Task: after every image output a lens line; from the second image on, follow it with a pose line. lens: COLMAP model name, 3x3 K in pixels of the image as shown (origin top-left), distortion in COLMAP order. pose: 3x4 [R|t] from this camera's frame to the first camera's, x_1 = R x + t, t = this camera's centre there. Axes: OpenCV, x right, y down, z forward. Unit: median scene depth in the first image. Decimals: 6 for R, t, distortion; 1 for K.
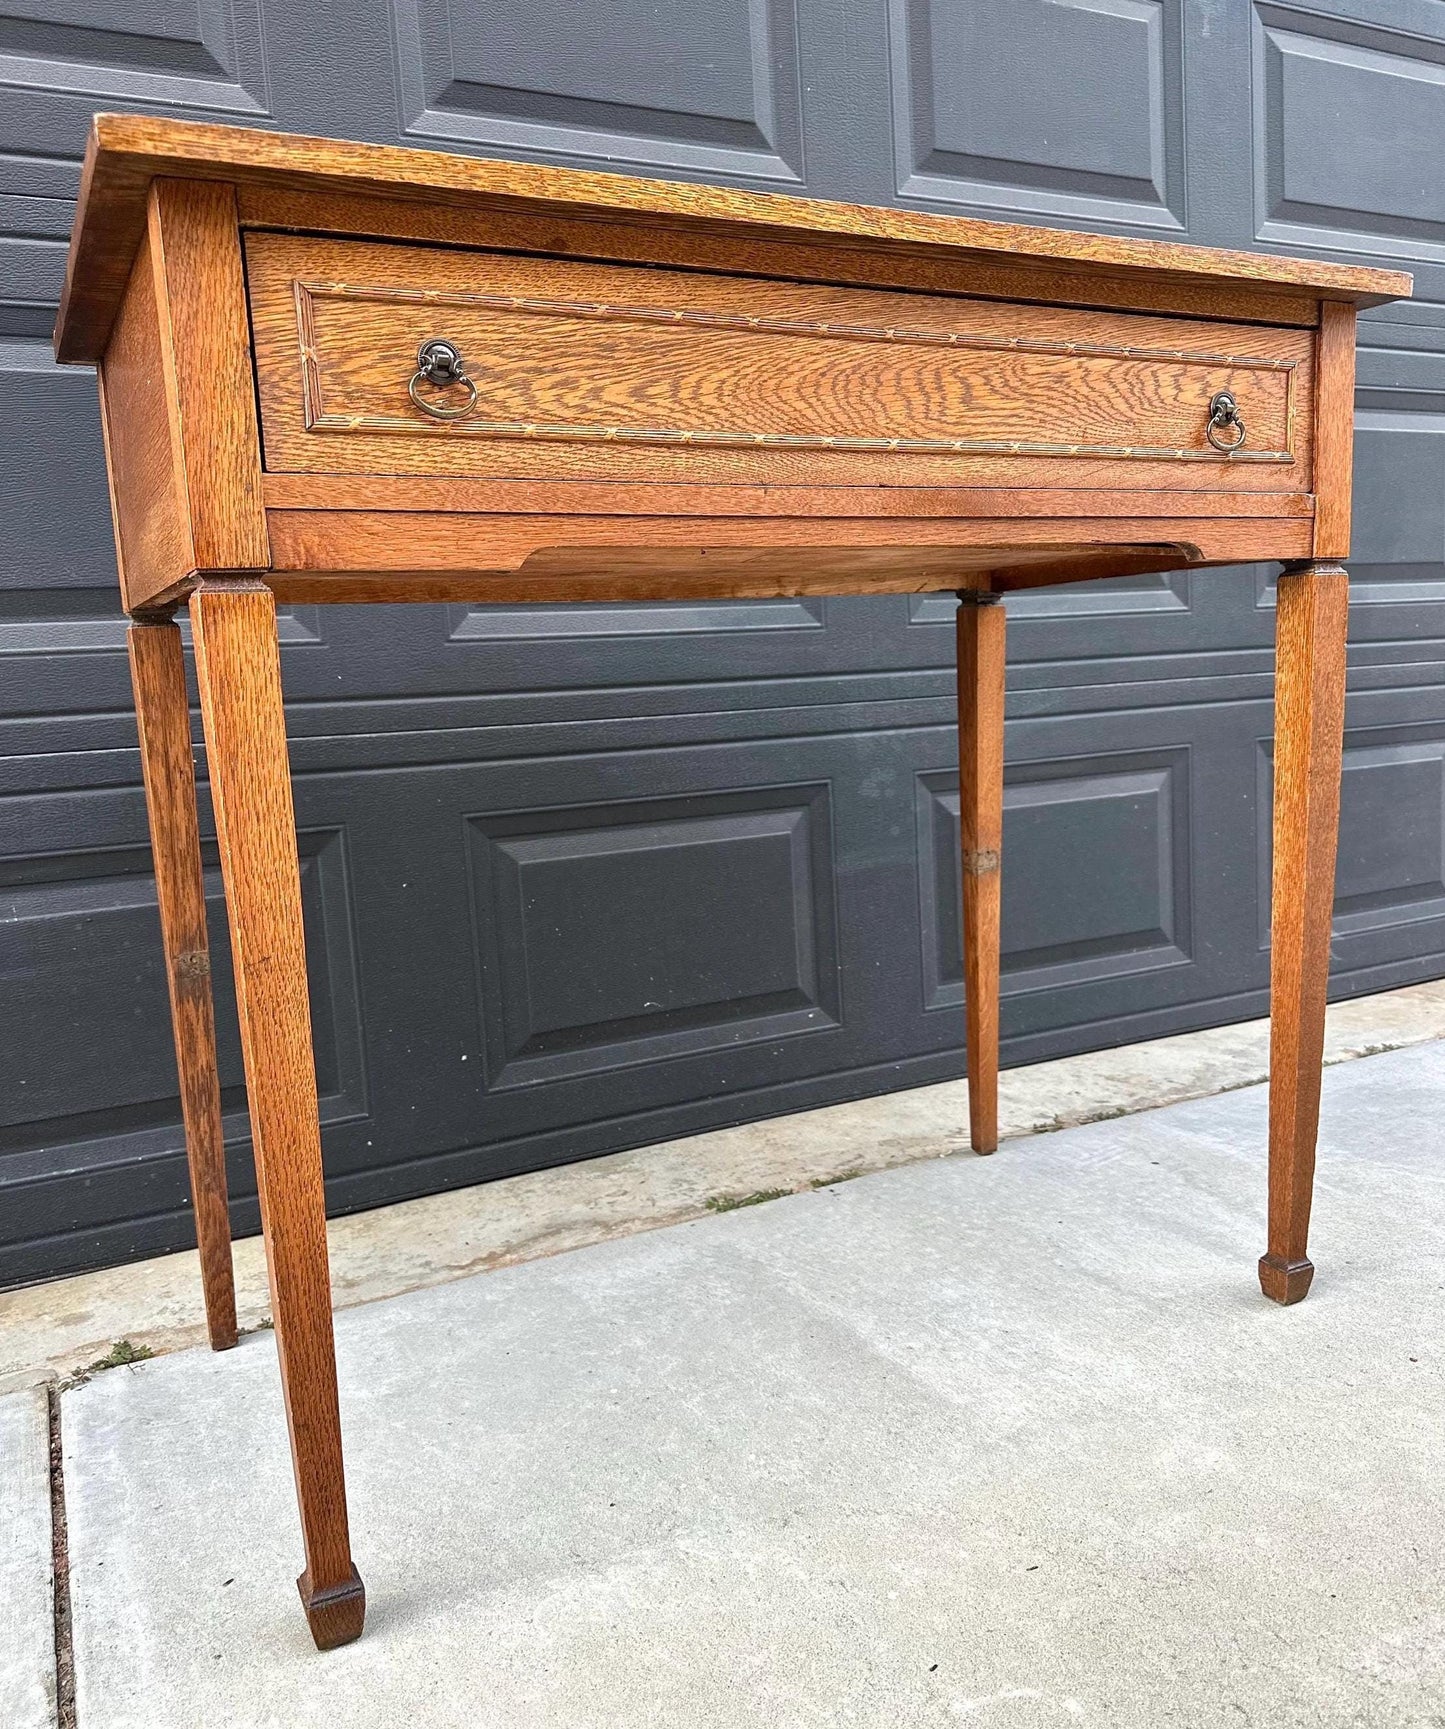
lens RADIAL K [[1388.0, 0, 717.7], [0, 1388.0, 885.2], [0, 0, 1]] dist [0.070911, -0.117314]
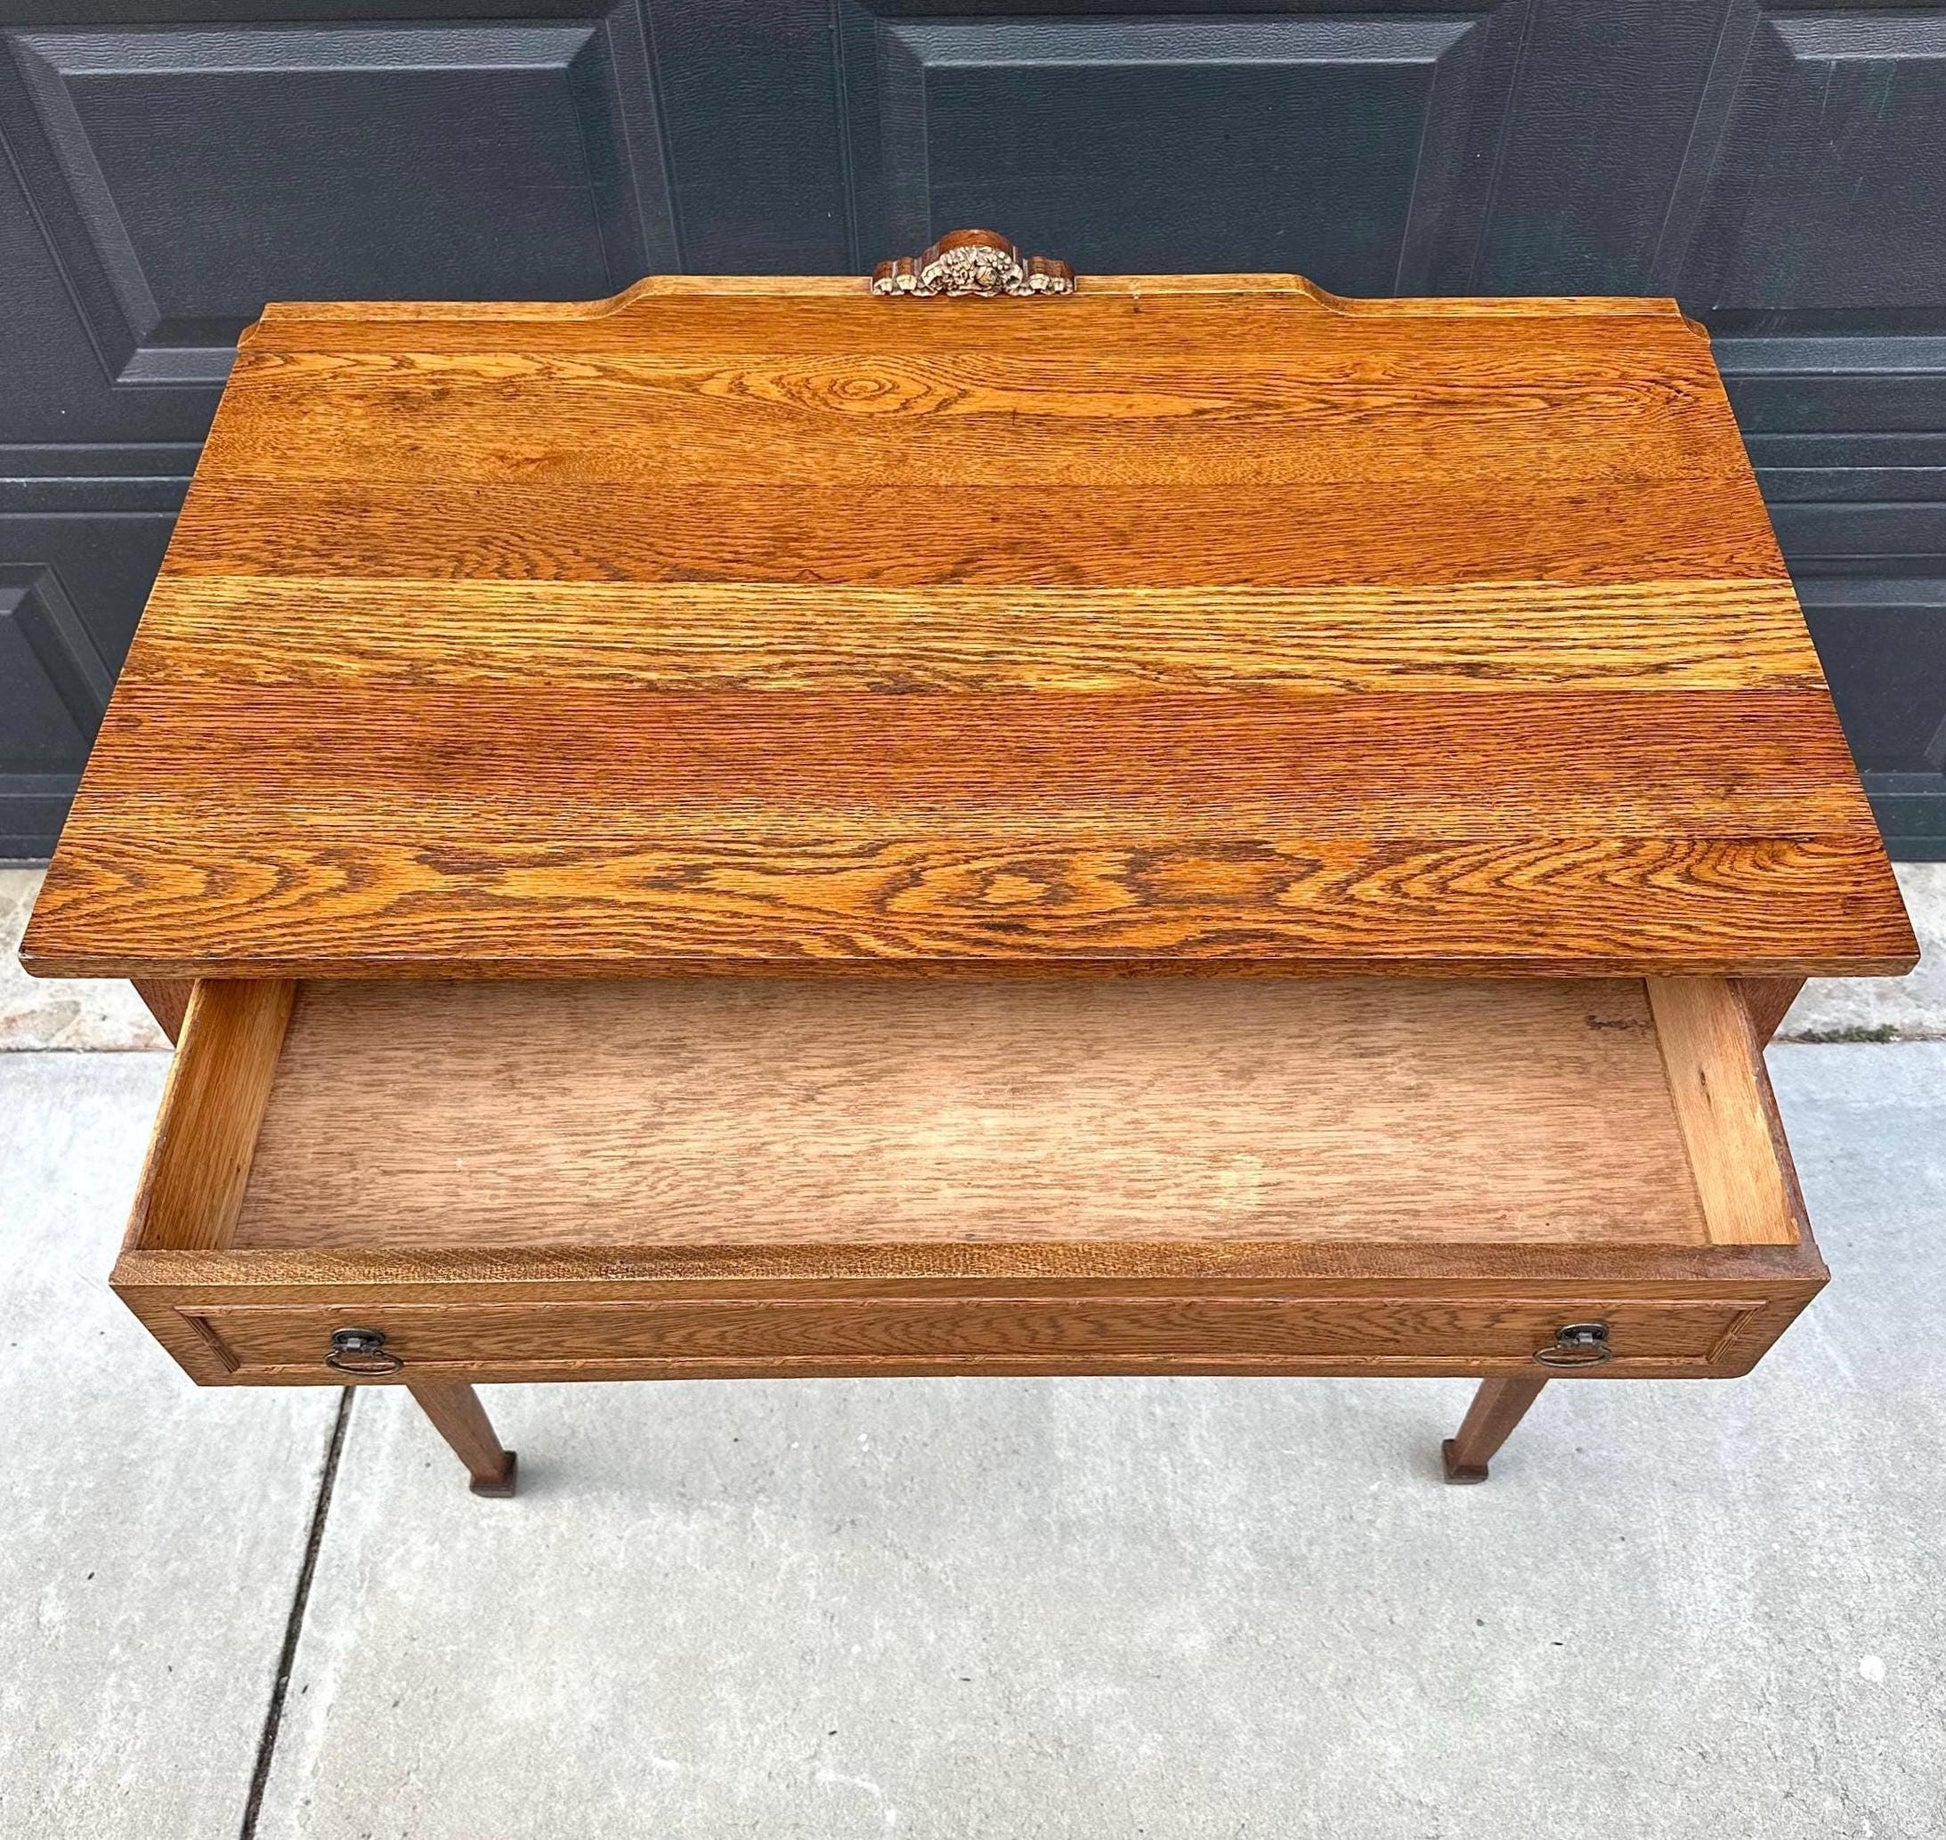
lens RADIAL K [[1912.8, 0, 989.0], [0, 1912.8, 972.3], [0, 0, 1]] dist [0.008625, 0.000000]
pose [[0.887119, 0.398060, -0.233599, 0.308300], [-0.105587, 0.667739, 0.736869, -0.966765], [0.449301, -0.629025, 0.634394, 0.235928]]
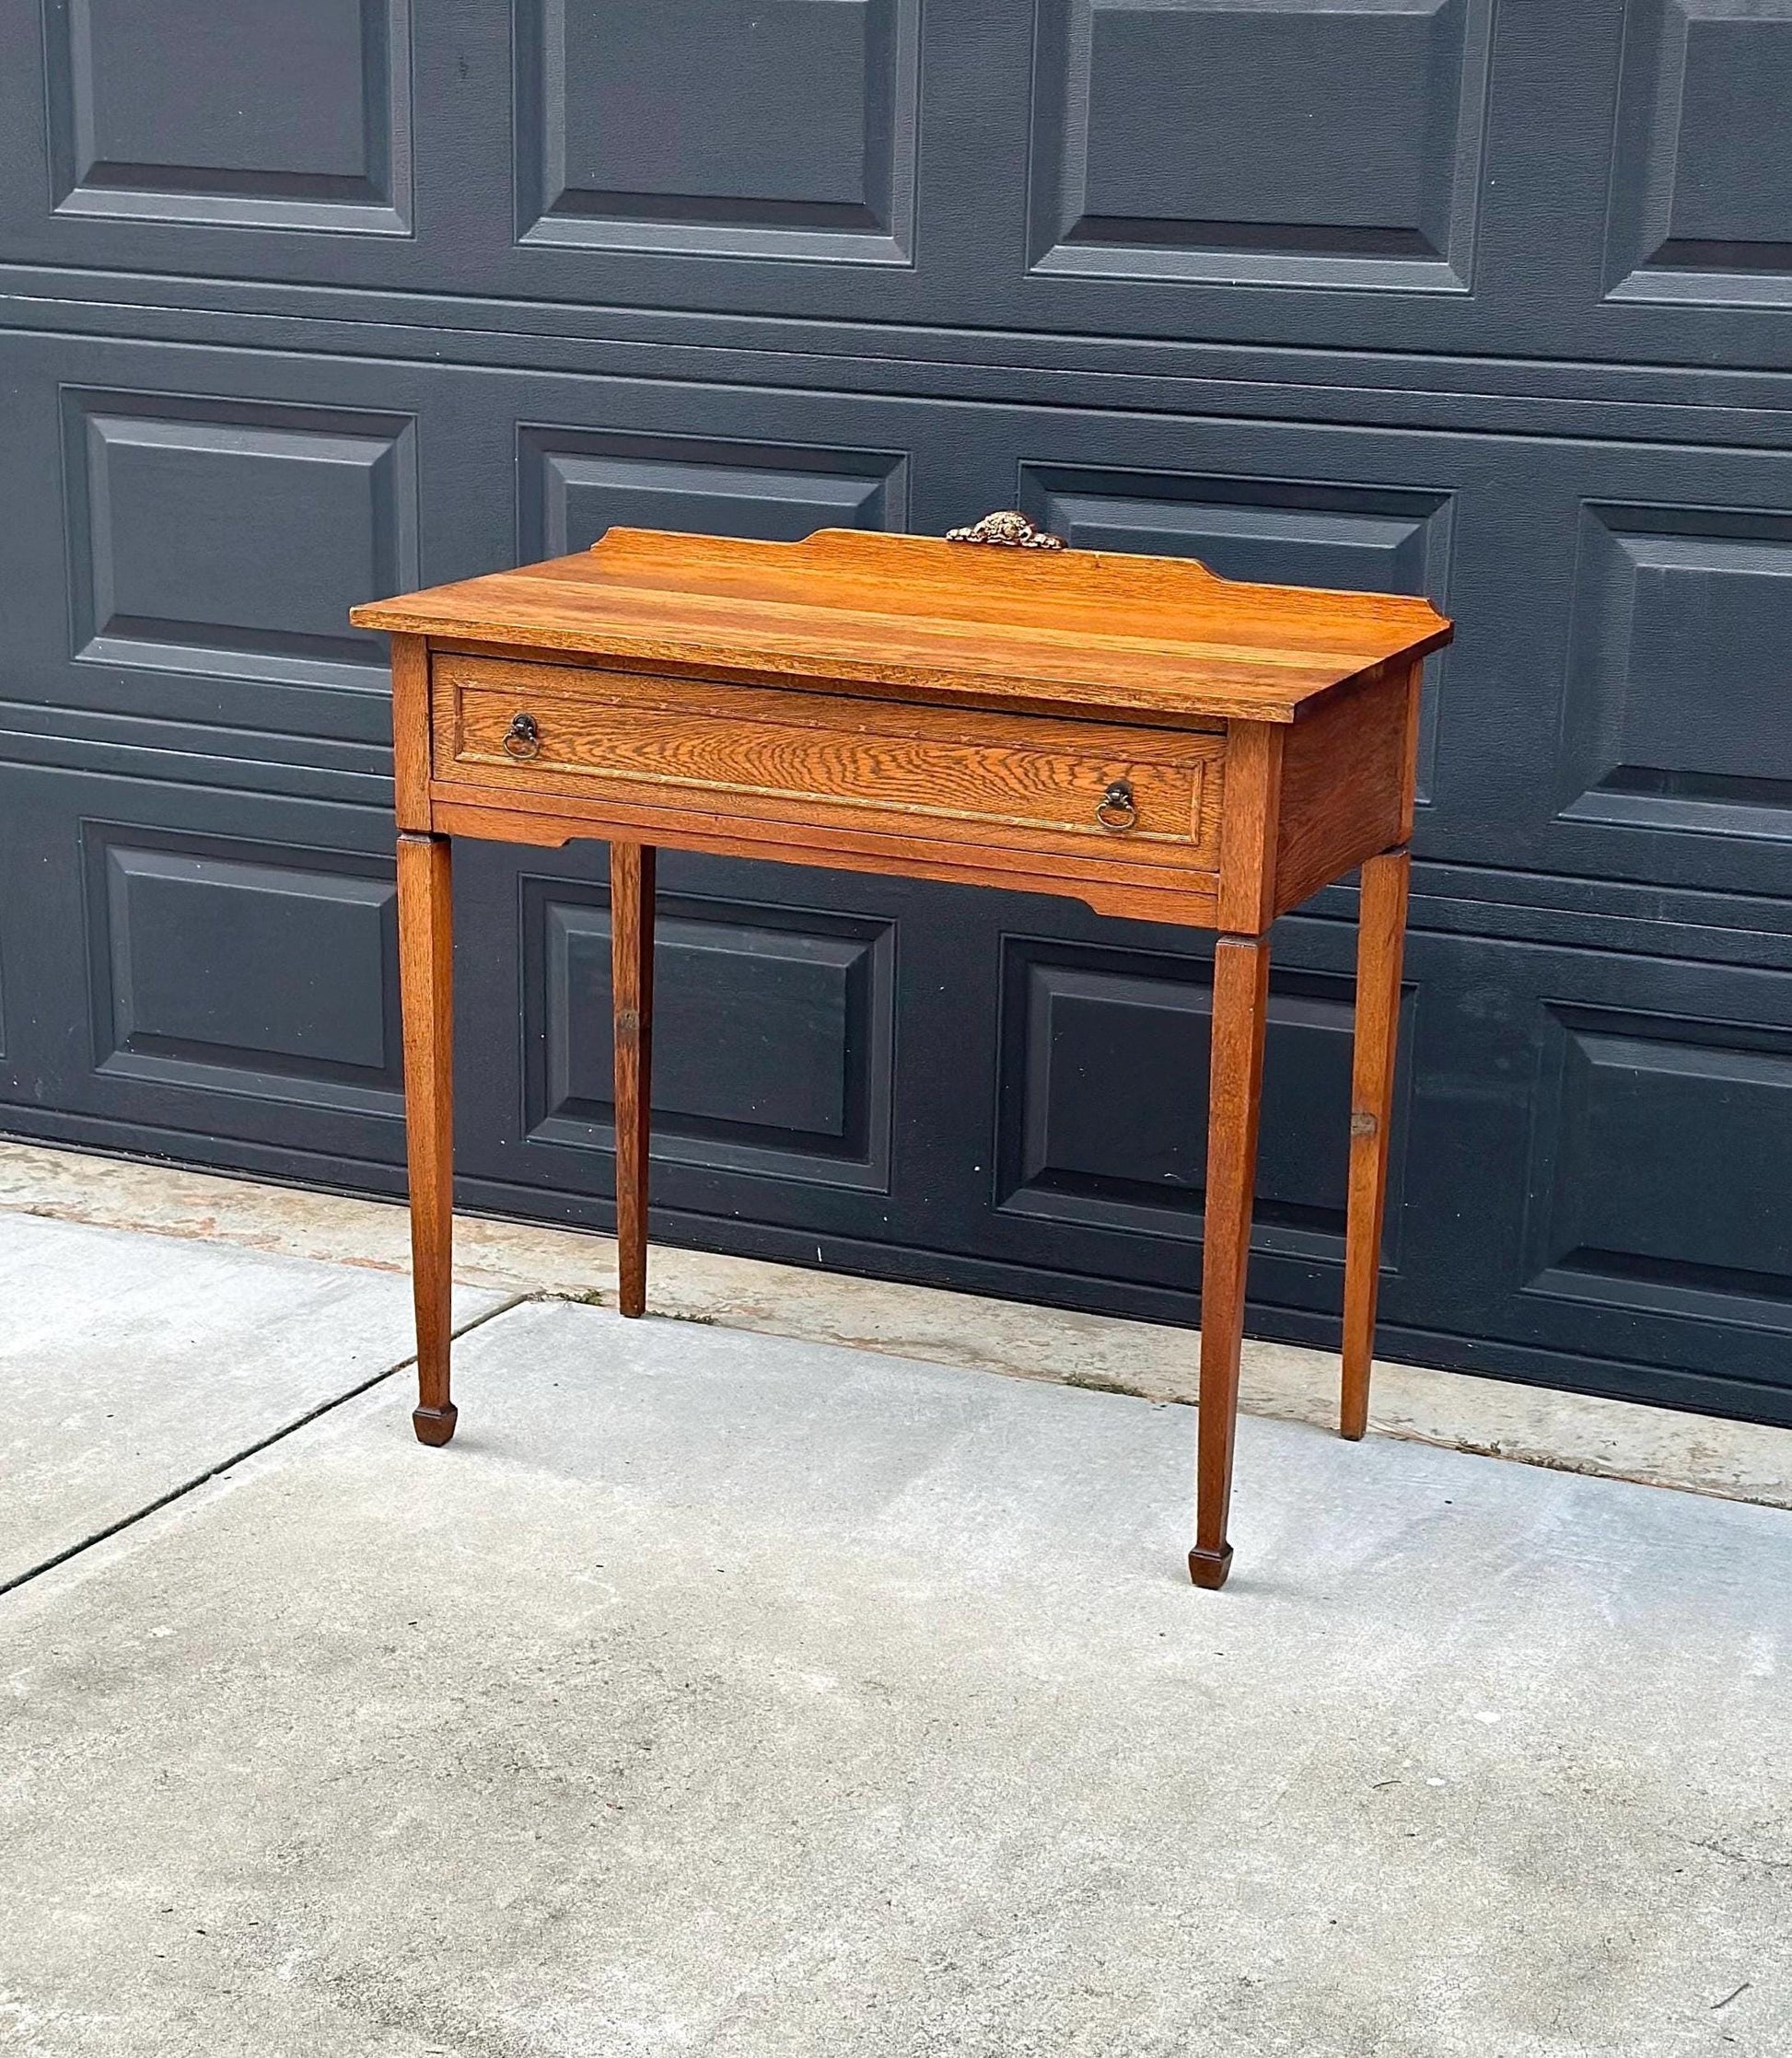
lens RADIAL K [[3829.1, 0, 929.6], [0, 3829.1, 1247.3], [0, 0, 1]] dist [0.102056, 0.000000]
pose [[0.630023, 0.299757, -0.716392, 2.461777], [-0.175339, 0.953586, 0.244806, -0.675676], [0.756523, -0.028622, 0.653340, -1.143125]]
